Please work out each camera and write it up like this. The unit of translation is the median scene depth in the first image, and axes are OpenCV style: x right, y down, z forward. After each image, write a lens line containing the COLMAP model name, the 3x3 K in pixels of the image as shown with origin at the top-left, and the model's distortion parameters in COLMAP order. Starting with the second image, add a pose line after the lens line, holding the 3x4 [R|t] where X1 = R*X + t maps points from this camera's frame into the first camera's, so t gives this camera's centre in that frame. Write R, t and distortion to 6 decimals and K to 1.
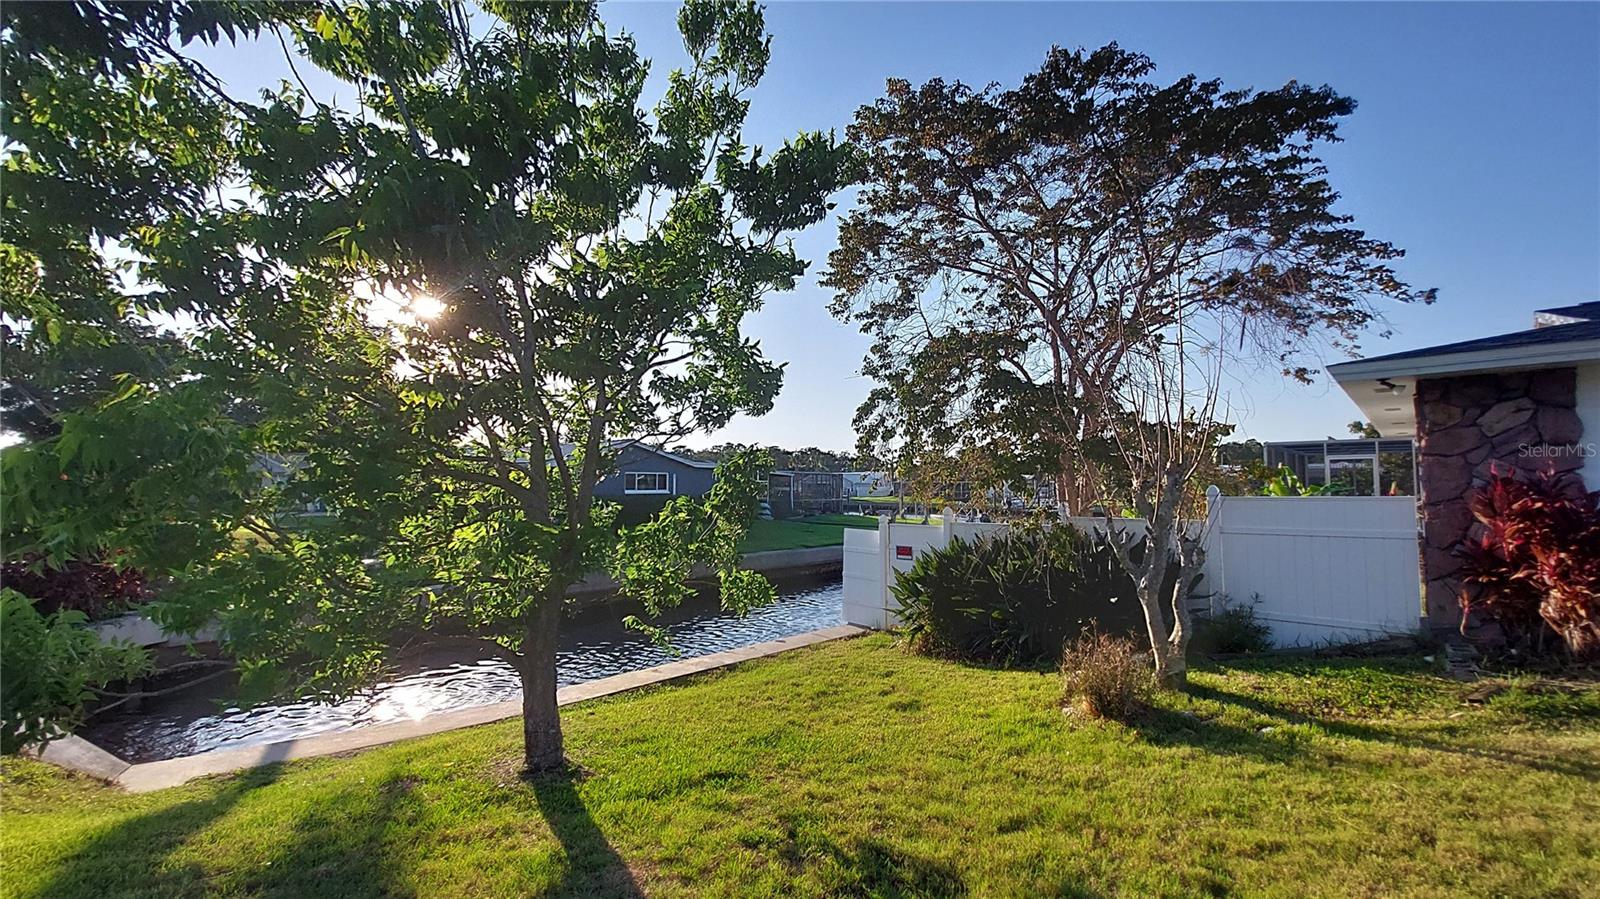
lens RADIAL K [[651.0, 0, 794.9], [0, 651.0, 453.7], [0, 0, 1]] dist [-0.017526, -0.000562]
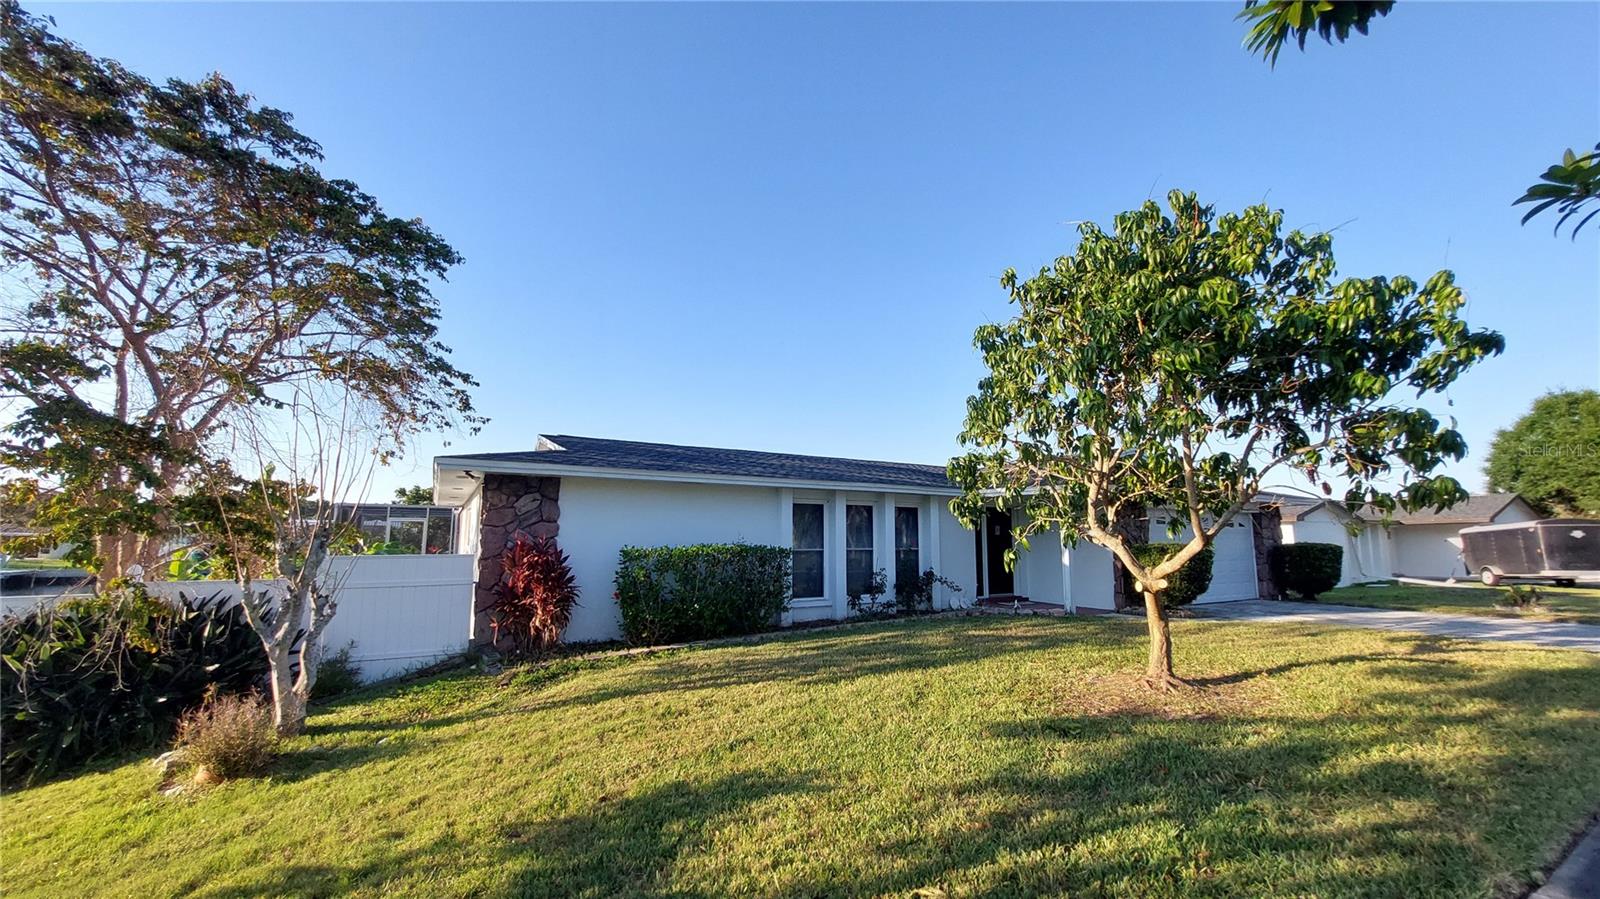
lens RADIAL K [[651.0, 0, 797.4], [0, 651.0, 444.0], [0, 0, 1]] dist [-0.017526, -0.000562]
pose [[0.283255, 0.140738, 0.948662, -0.271756], [-0.043399, 0.990042, -0.133918, -0.016162], [-0.958062, -0.003238, 0.286542, -0.128629]]
